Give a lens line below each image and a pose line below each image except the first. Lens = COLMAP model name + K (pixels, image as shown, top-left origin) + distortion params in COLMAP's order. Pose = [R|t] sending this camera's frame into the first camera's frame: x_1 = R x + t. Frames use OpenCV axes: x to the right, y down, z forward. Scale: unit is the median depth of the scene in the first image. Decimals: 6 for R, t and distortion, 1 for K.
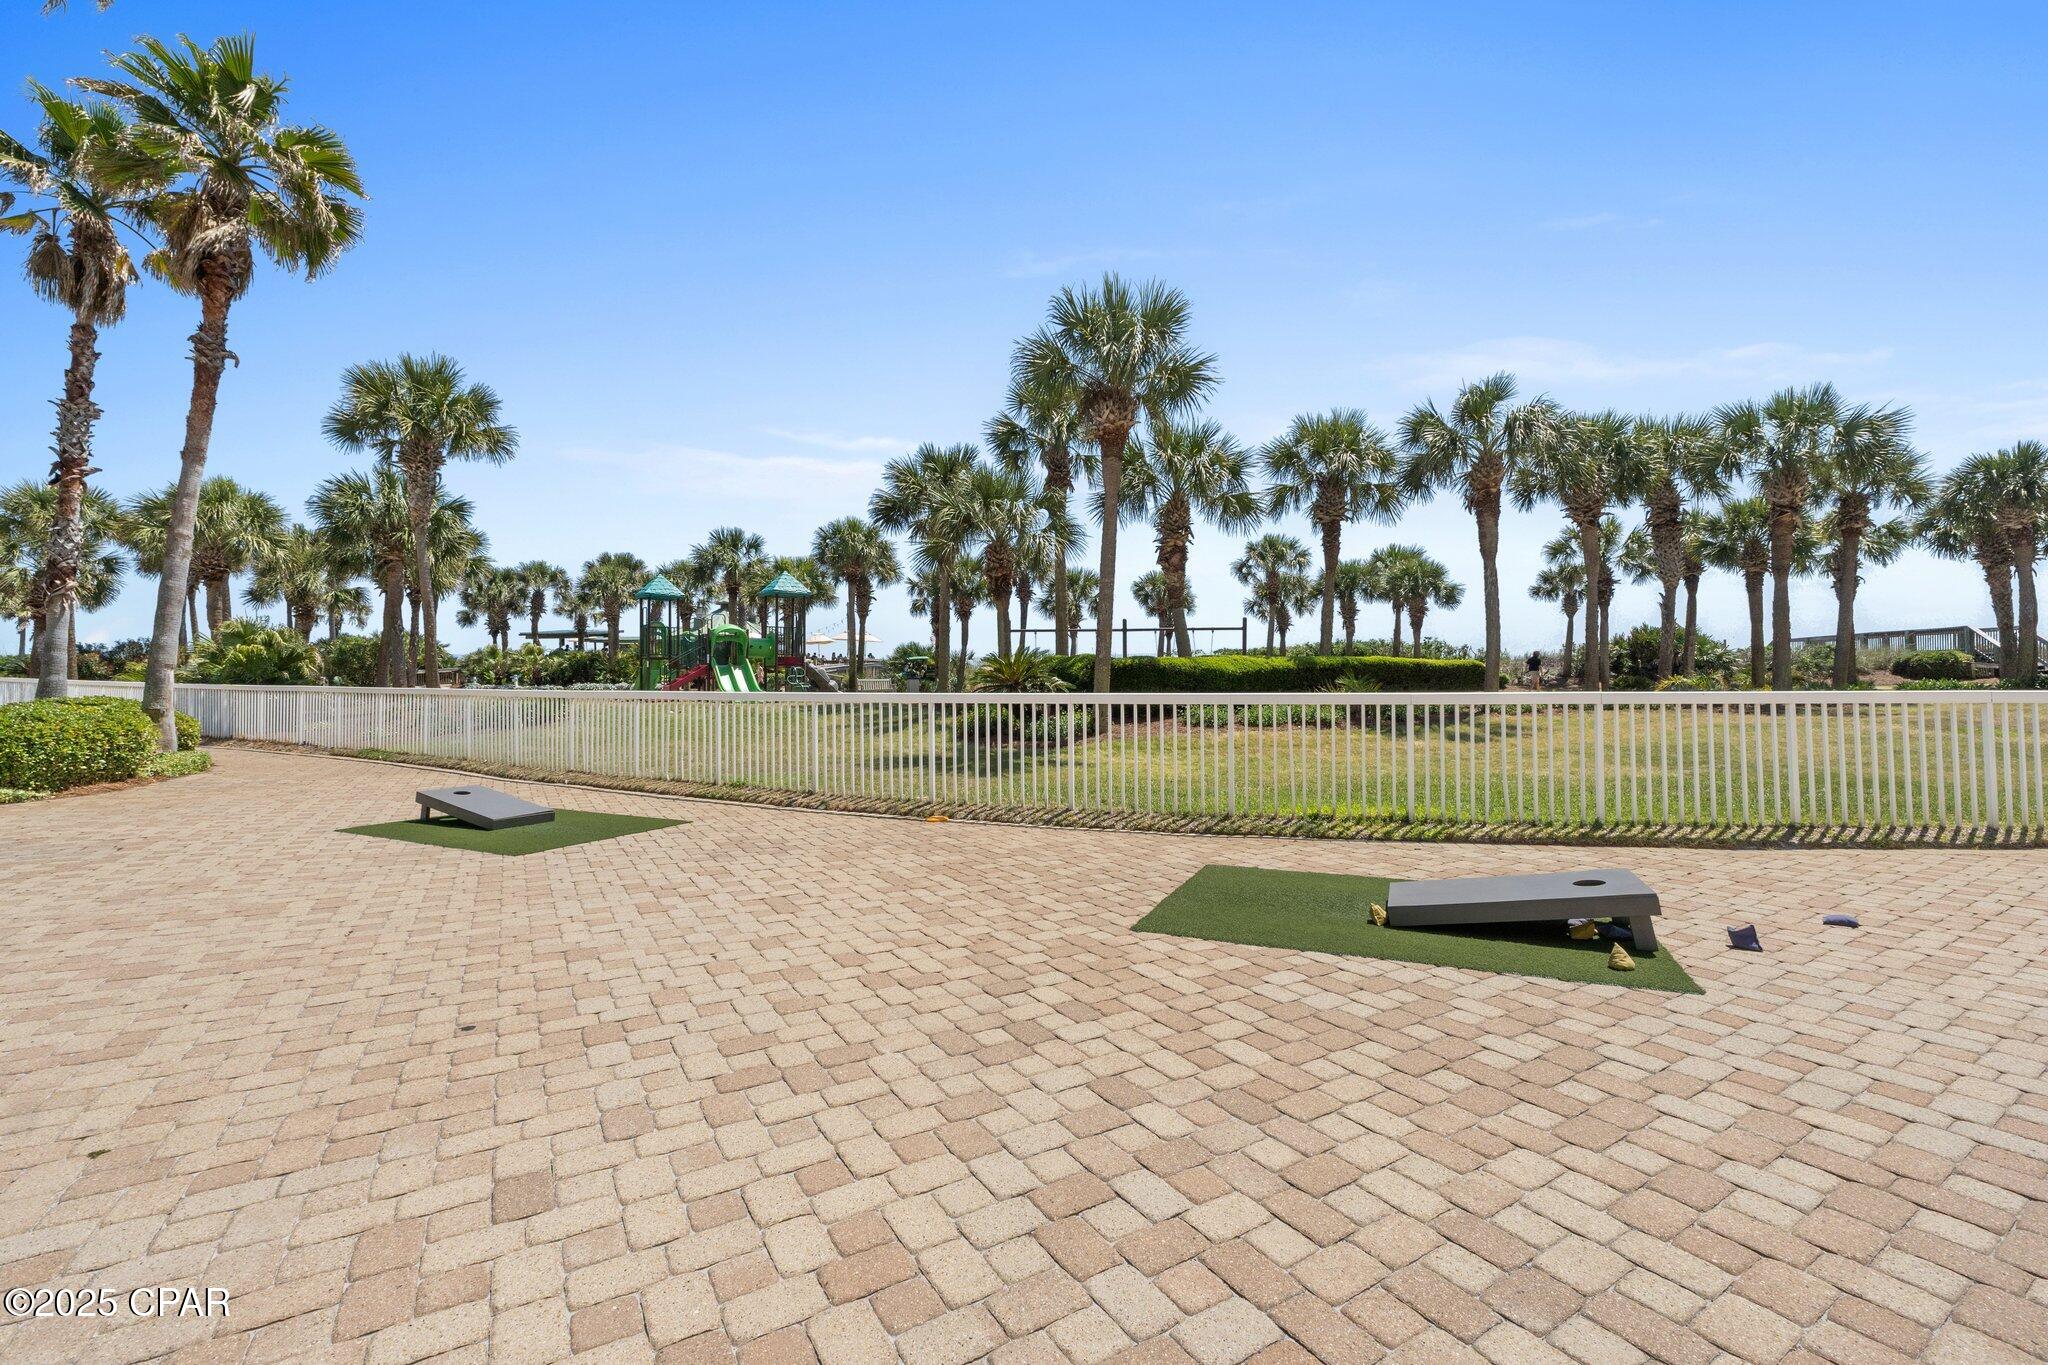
lens RADIAL K [[882.1, 0, 1024.0], [0, 882.1, 682.5], [0, 0, 1]] dist [-0.001253, -0.000091]
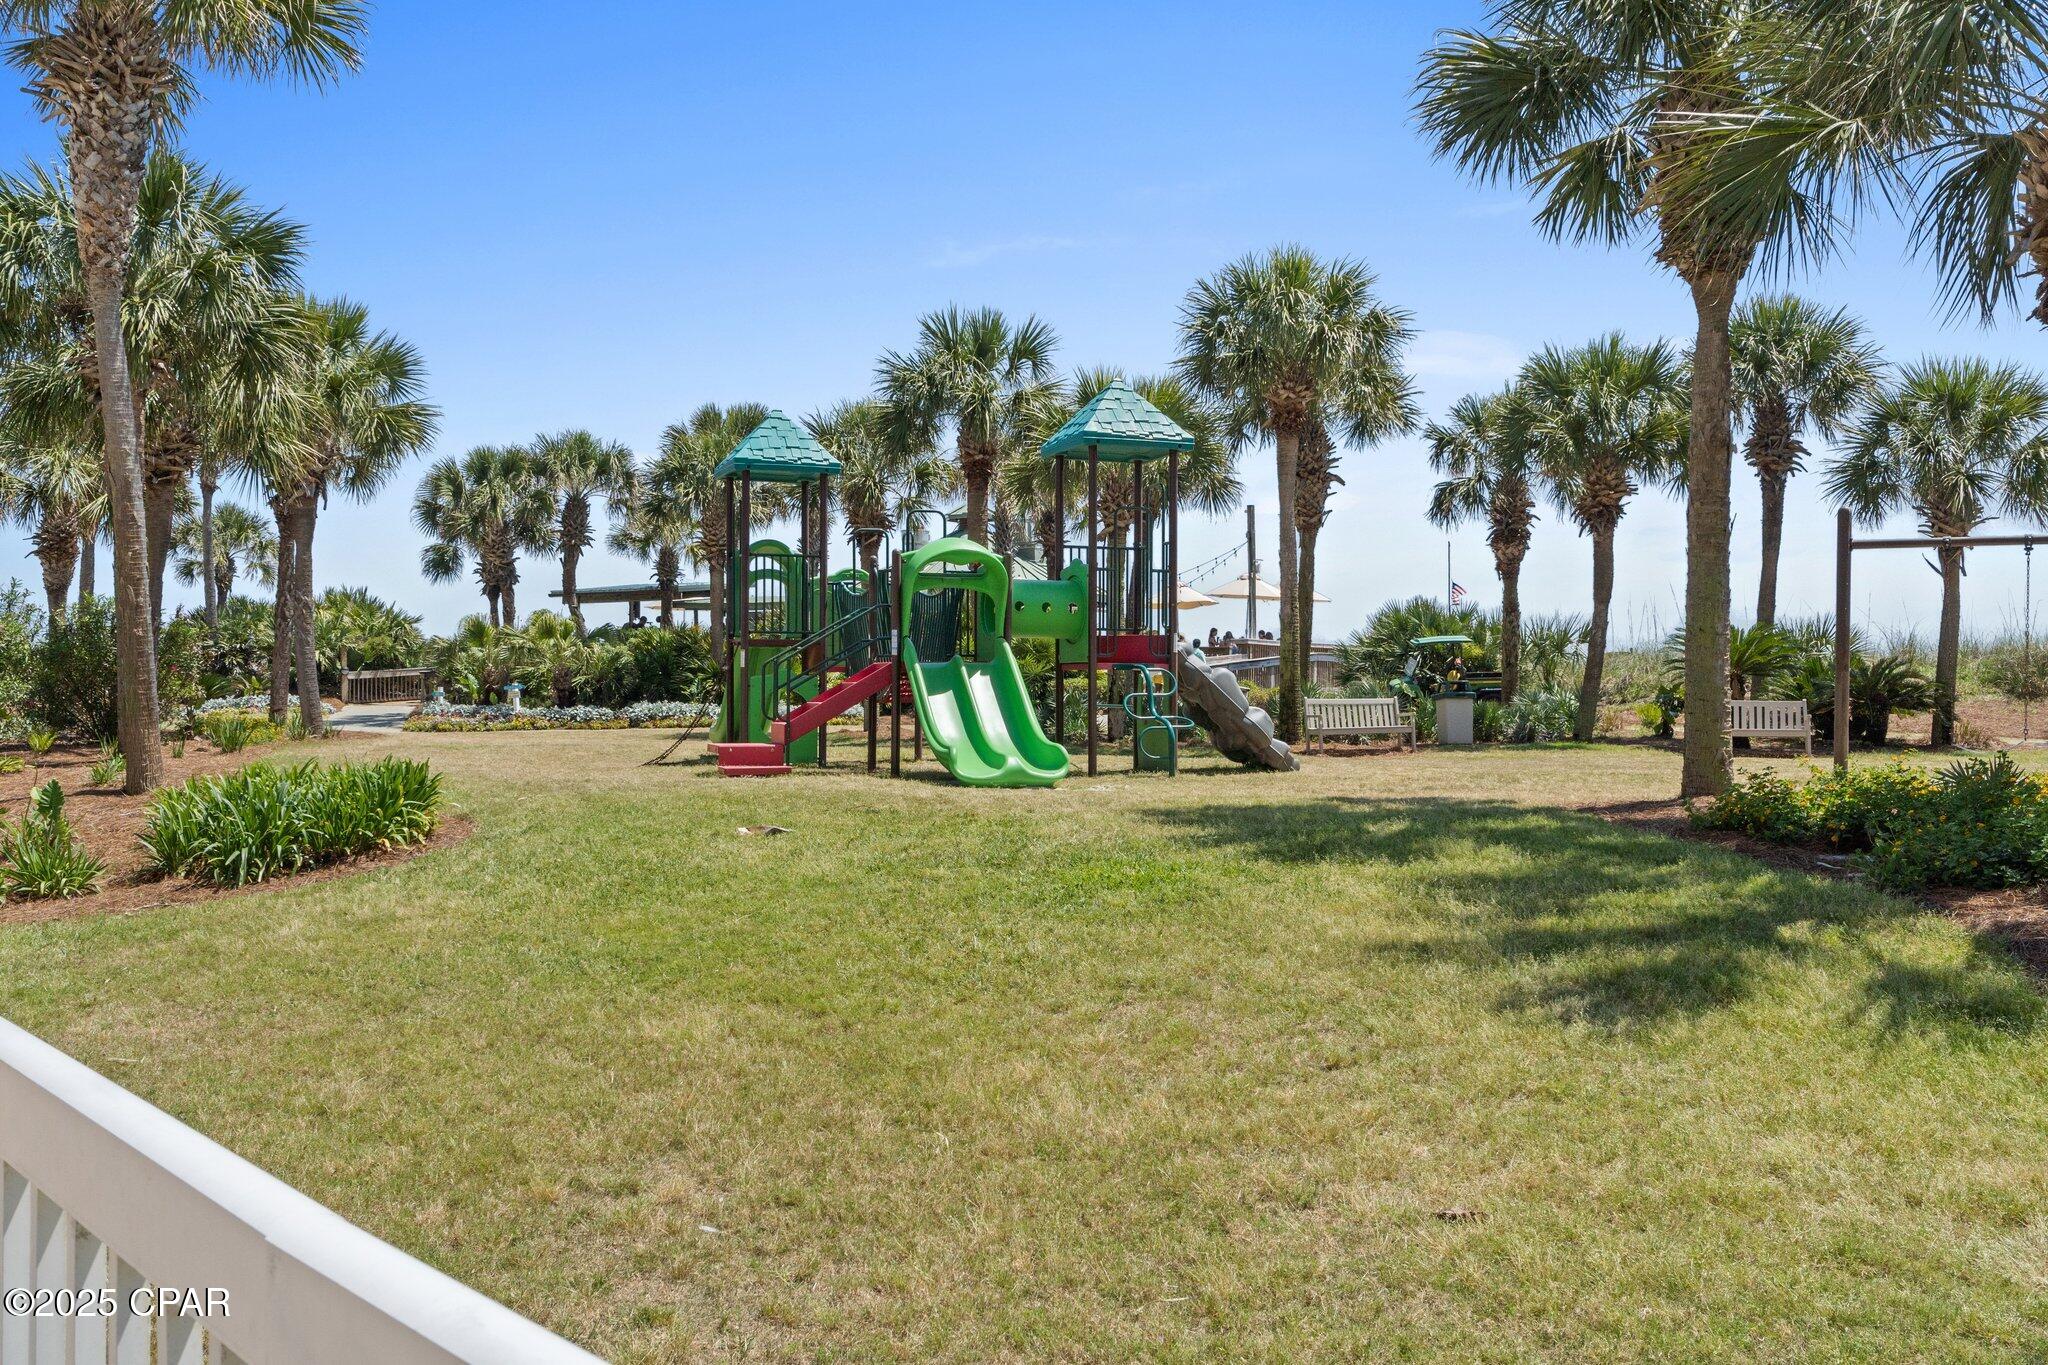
lens RADIAL K [[1767.9, 0, 1024.0], [0, 1767.9, 682.5], [0, 0, 1]] dist [-0.003051, -0.001354]
pose [[0.954766, 0.000418, -0.297357, -0.071838], [-0.001677, 0.999991, -0.003979, -0.006058], [0.297352, 0.004298, 0.954758, 0.240092]]
